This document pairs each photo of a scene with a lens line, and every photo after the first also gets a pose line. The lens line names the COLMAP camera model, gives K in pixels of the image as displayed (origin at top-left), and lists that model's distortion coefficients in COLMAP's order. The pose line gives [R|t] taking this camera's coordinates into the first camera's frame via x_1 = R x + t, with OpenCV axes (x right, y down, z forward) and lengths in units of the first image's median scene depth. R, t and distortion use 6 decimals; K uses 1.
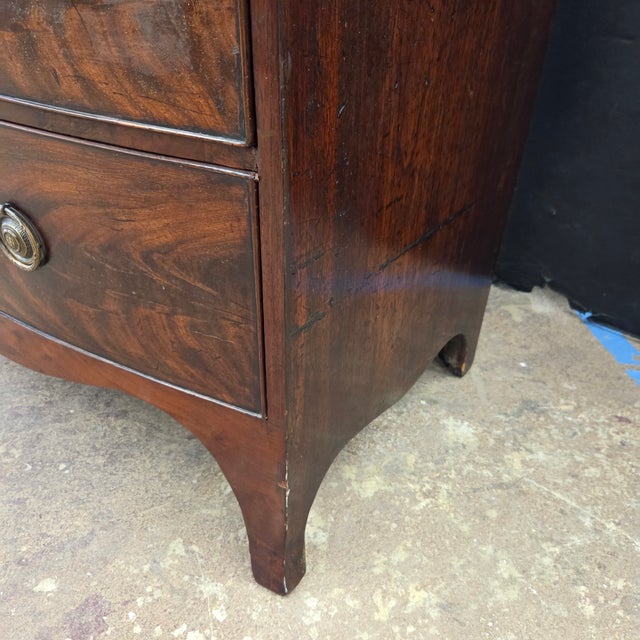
lens RADIAL K [[589.6, 0, 320.7], [0, 589.6, 323.8], [0, 0, 1]] dist [0.030464, 0.000000]
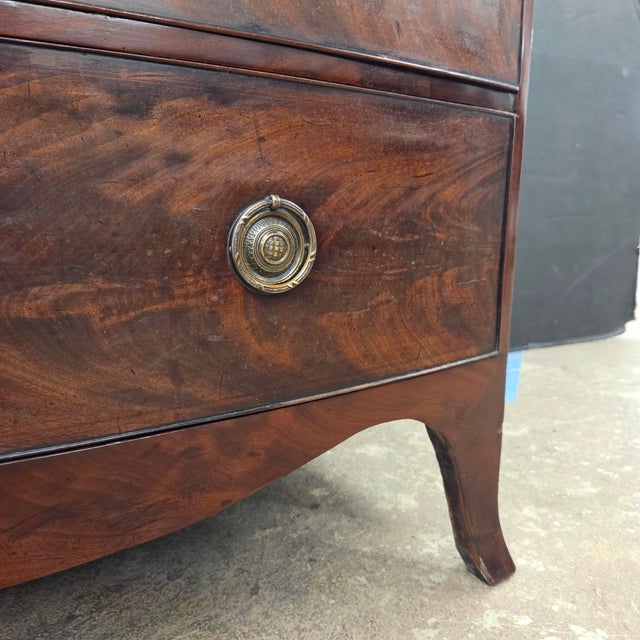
lens RADIAL K [[589.6, 0, 324.3], [0, 589.6, 321.3], [0, 0, 1]] dist [0.030464, 0.000000]
pose [[0.427342, -0.176586, 0.886677, -0.927591], [0.527182, 0.845419, -0.085711, 0.025227], [-0.734478, 0.504068, 0.454376, 0.536813]]
